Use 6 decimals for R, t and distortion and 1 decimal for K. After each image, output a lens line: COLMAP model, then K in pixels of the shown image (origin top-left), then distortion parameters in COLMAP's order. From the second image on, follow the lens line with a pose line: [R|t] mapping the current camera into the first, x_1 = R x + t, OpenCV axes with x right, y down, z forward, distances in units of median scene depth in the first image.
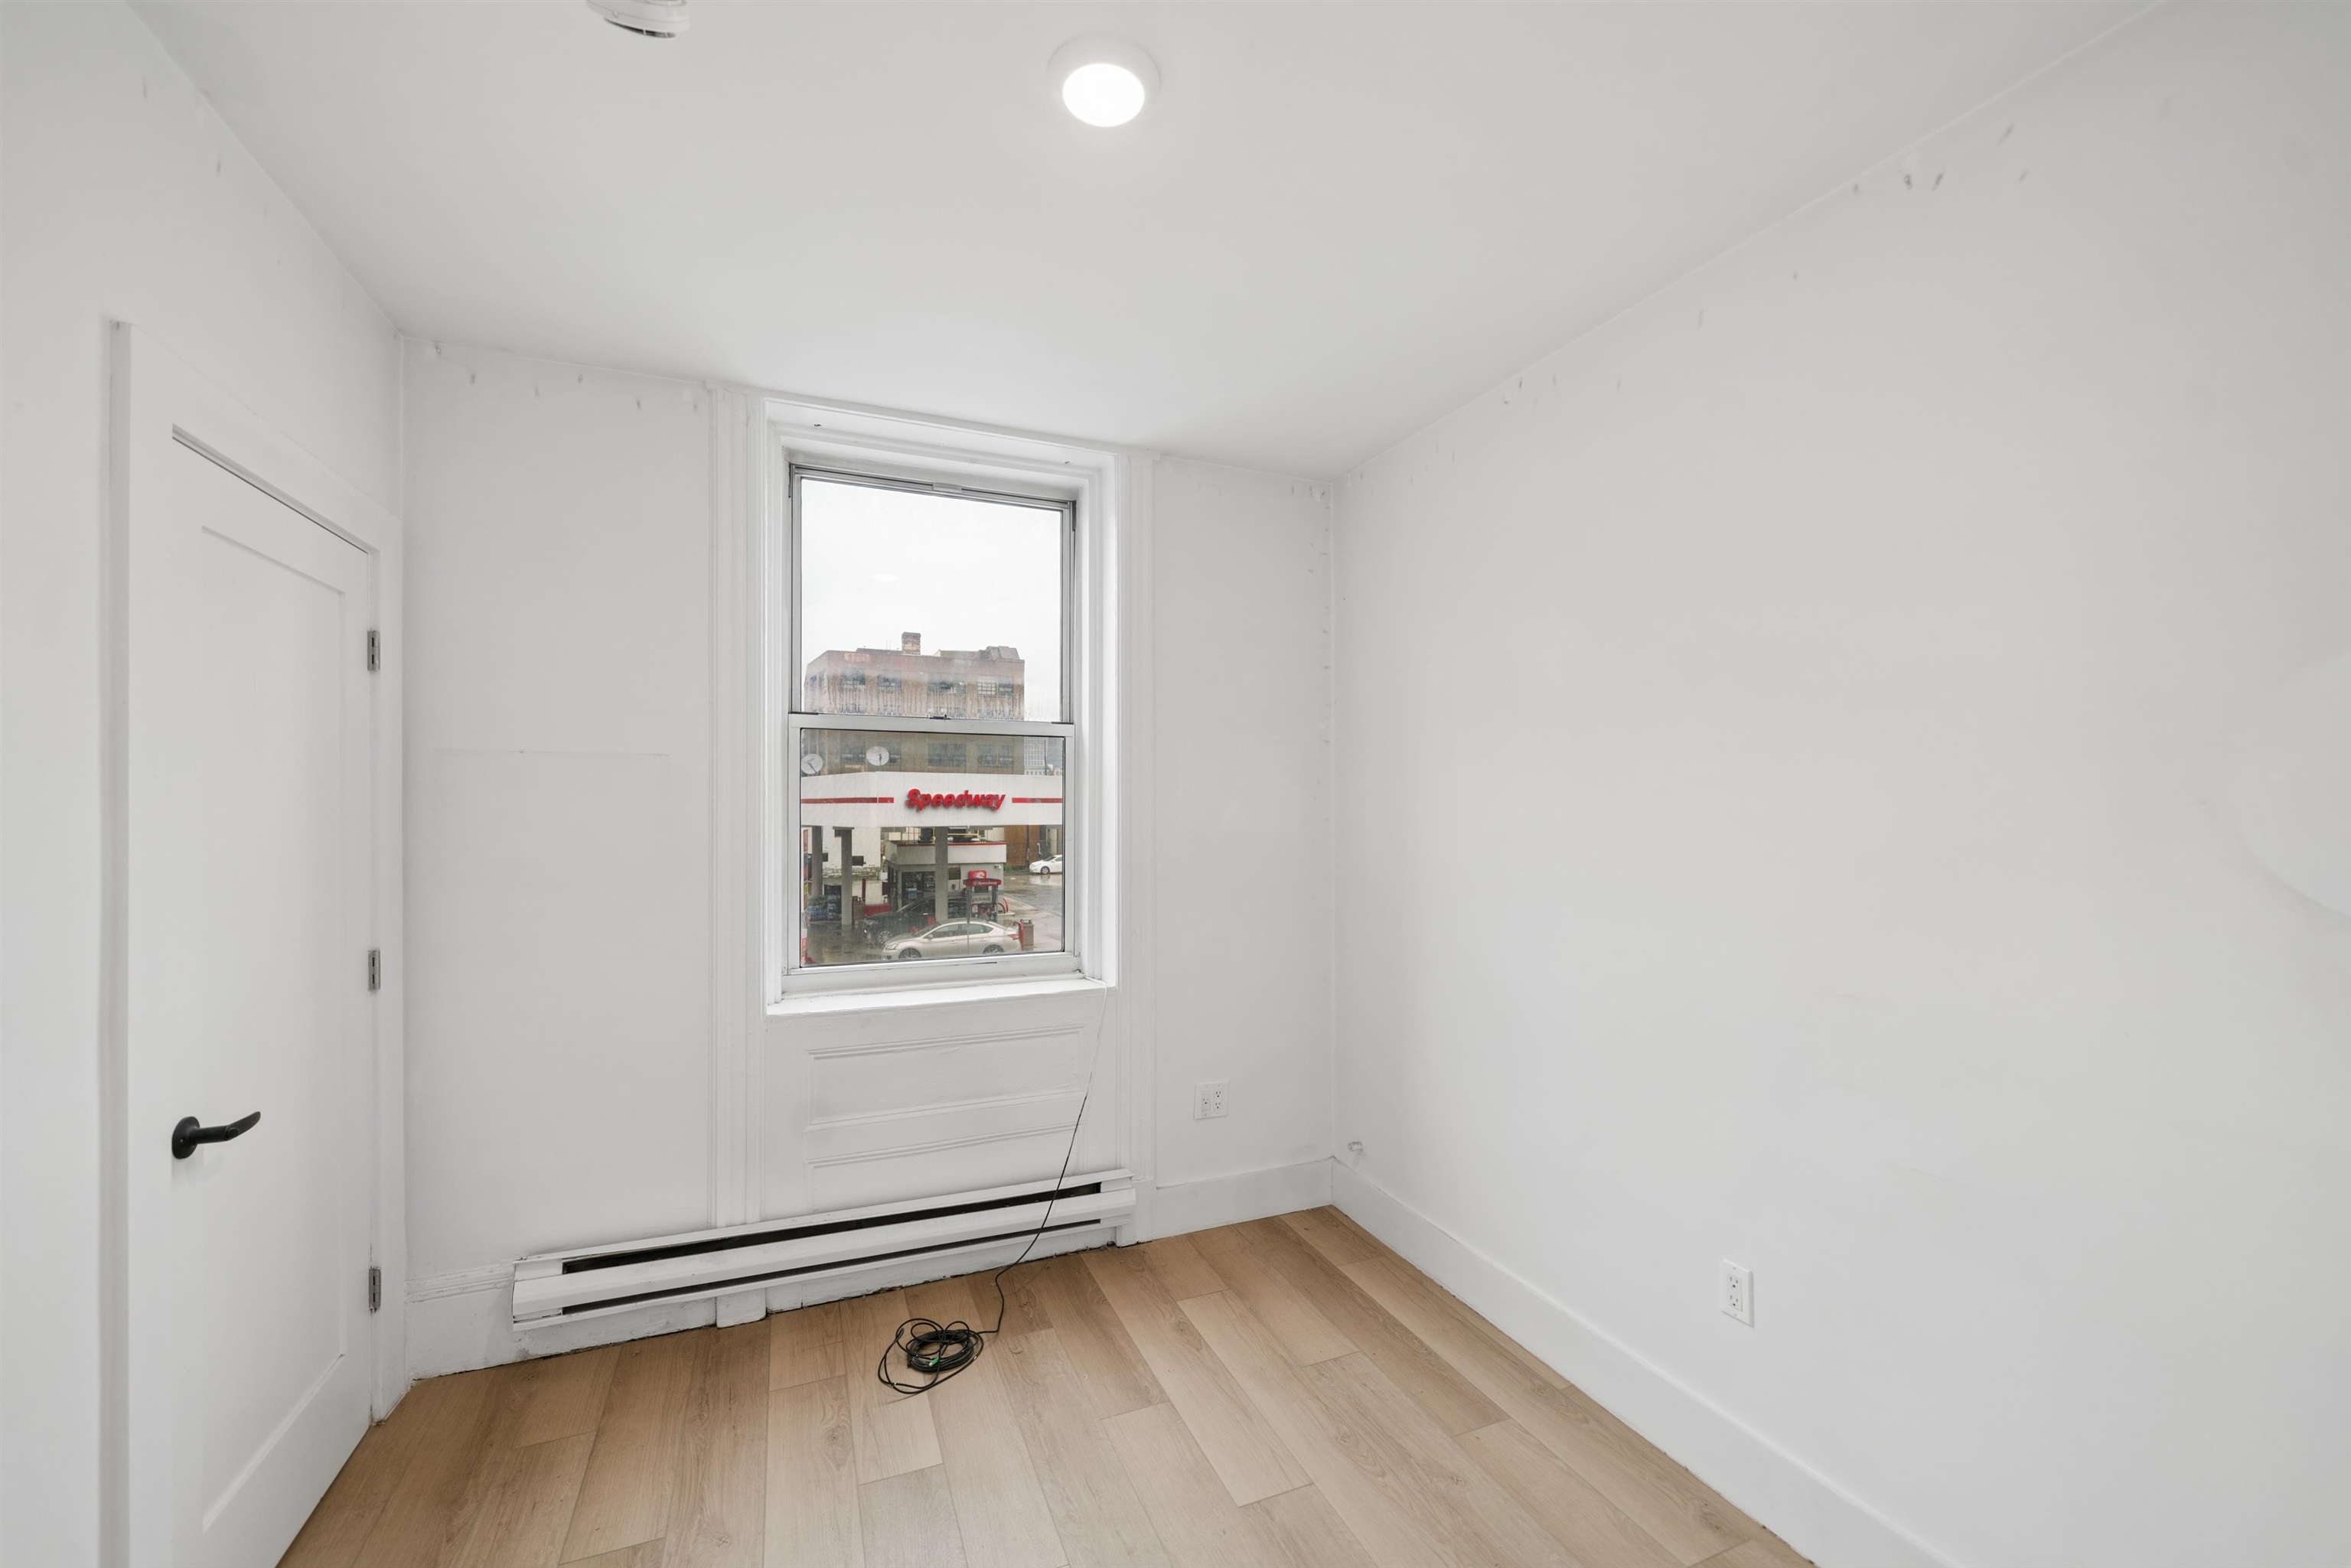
lens RADIAL K [[938.6, 0, 1167.9], [0, 938.6, 804.5], [0, 0, 1]] dist [0.000417, 0.000083]
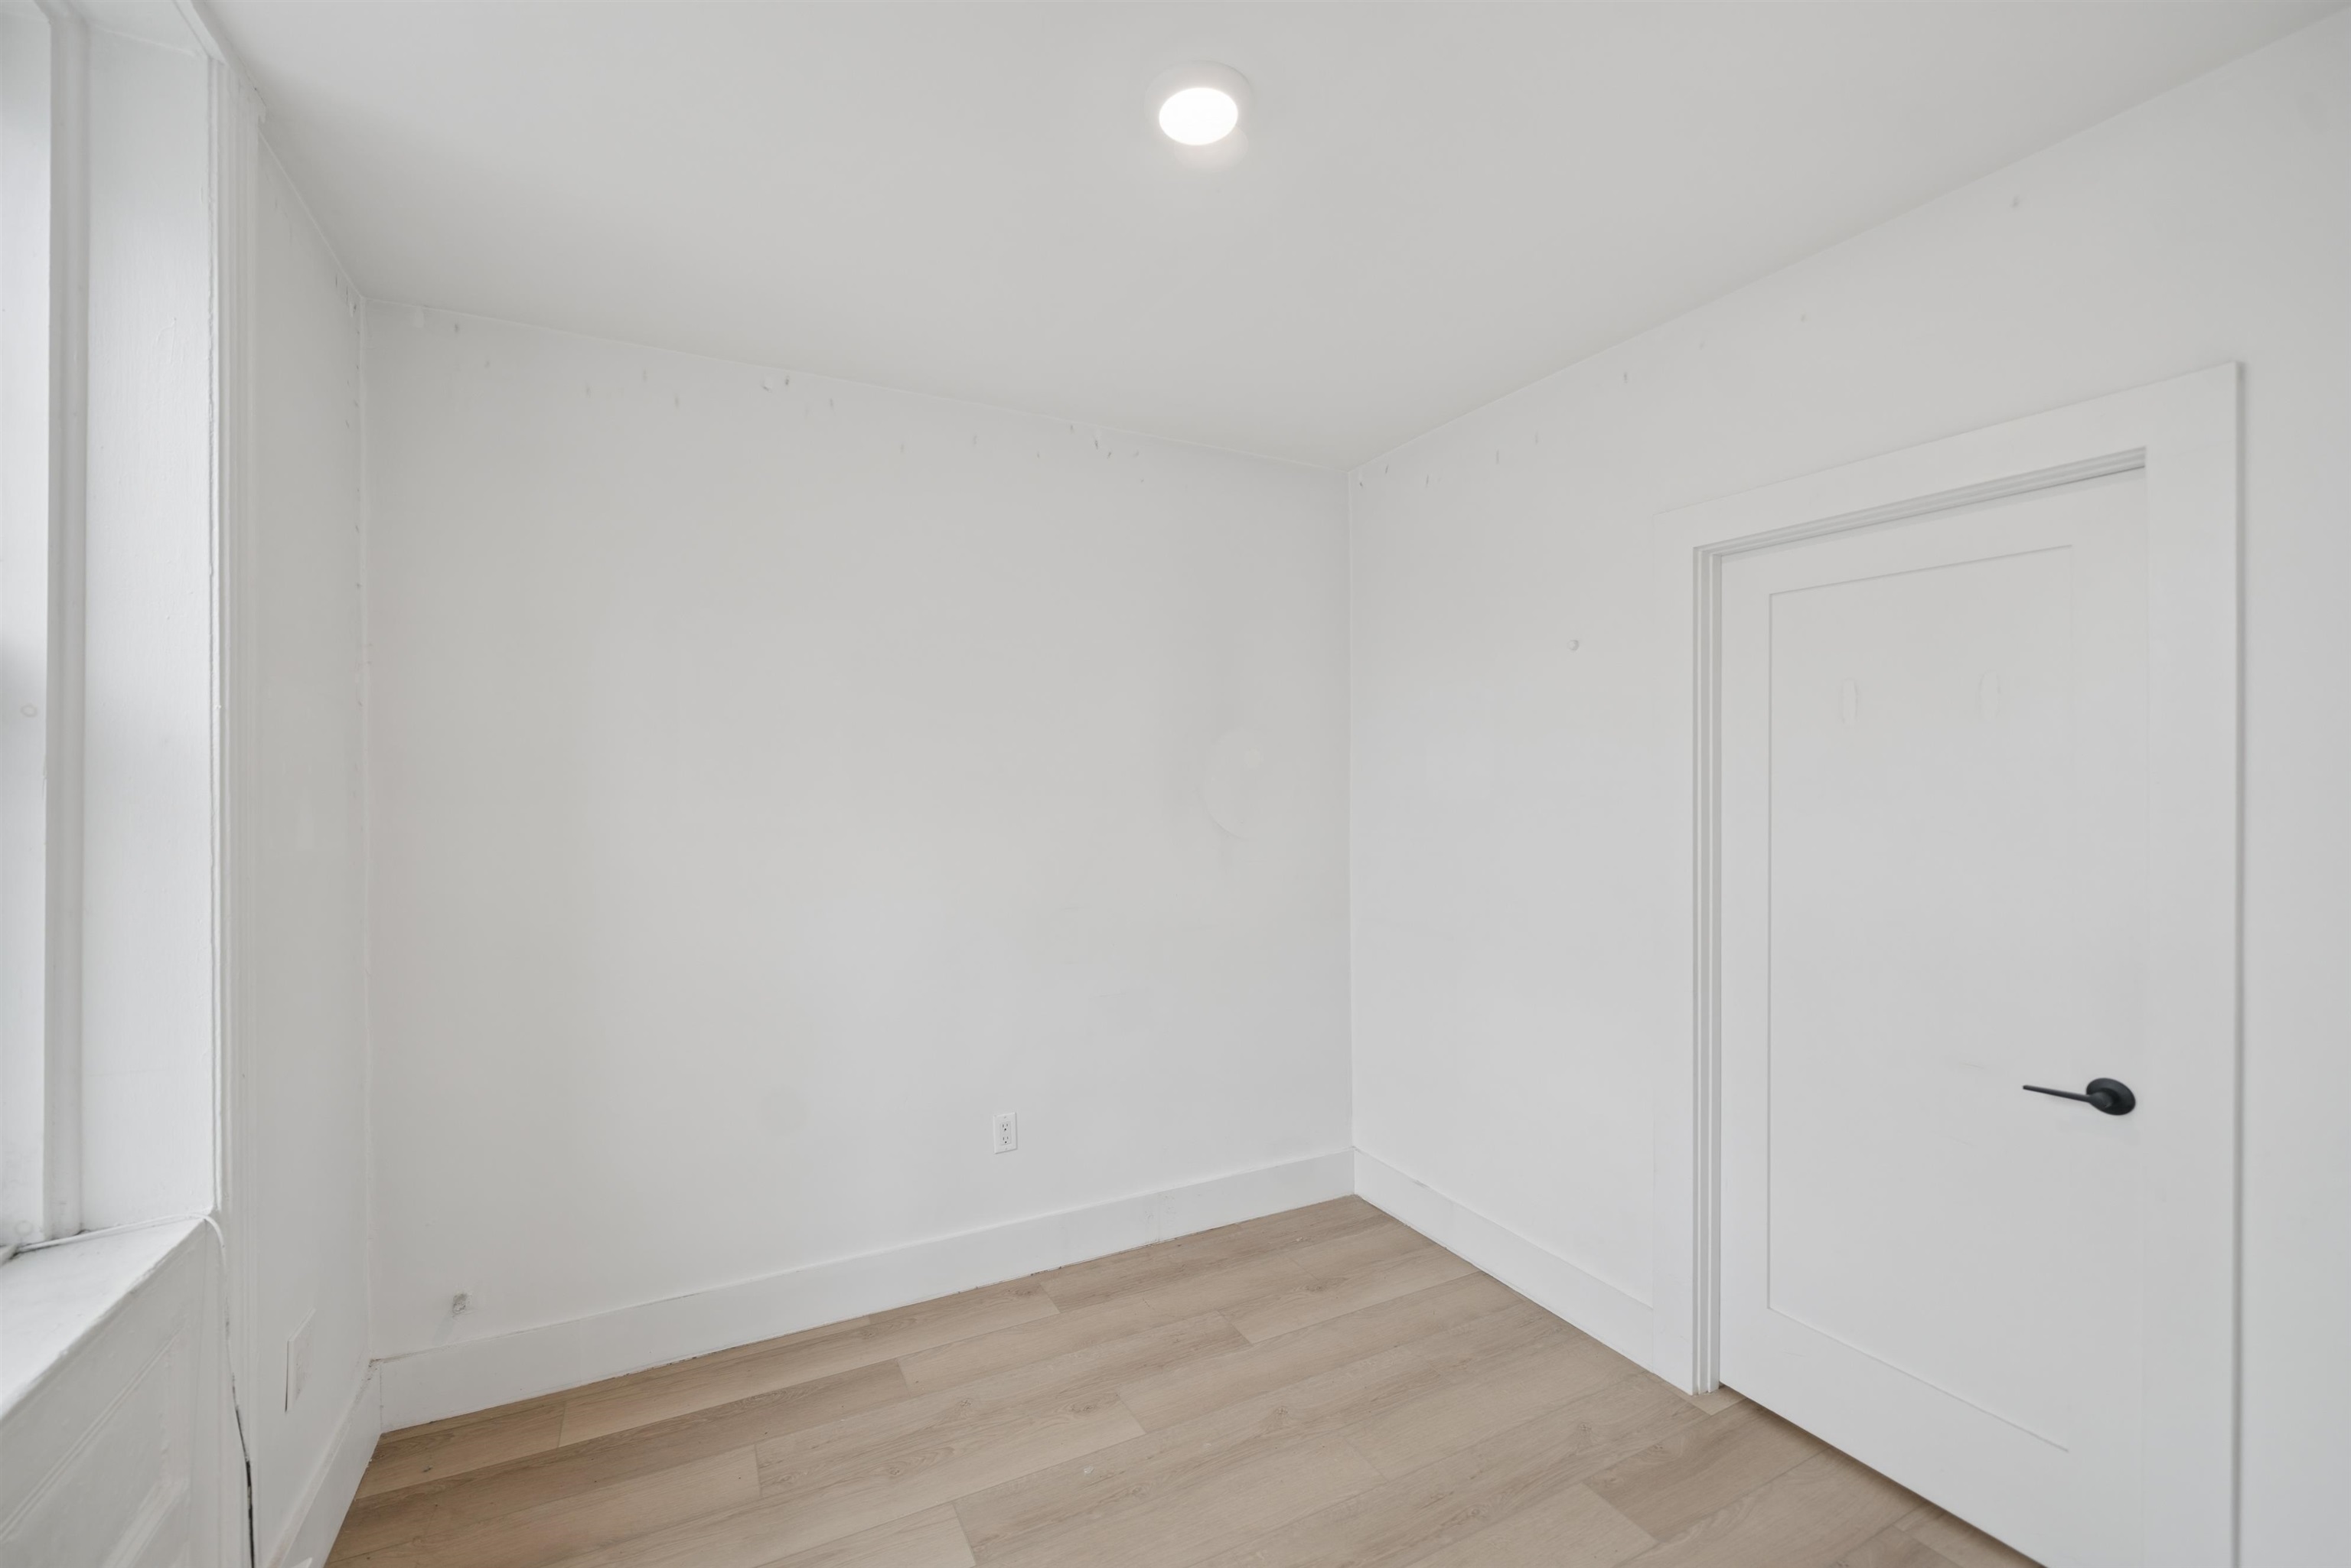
lens RADIAL K [[938.6, 0, 1165.6], [0, 938.6, 775.9], [0, 0, 1]] dist [0.000417, 0.000083]
pose [[-0.089807, 0.009112, 0.995918, -0.694855], [0.010511, 0.999911, -0.008201, -0.009798], [-0.995904, 0.009731, -0.089894, 0.719133]]
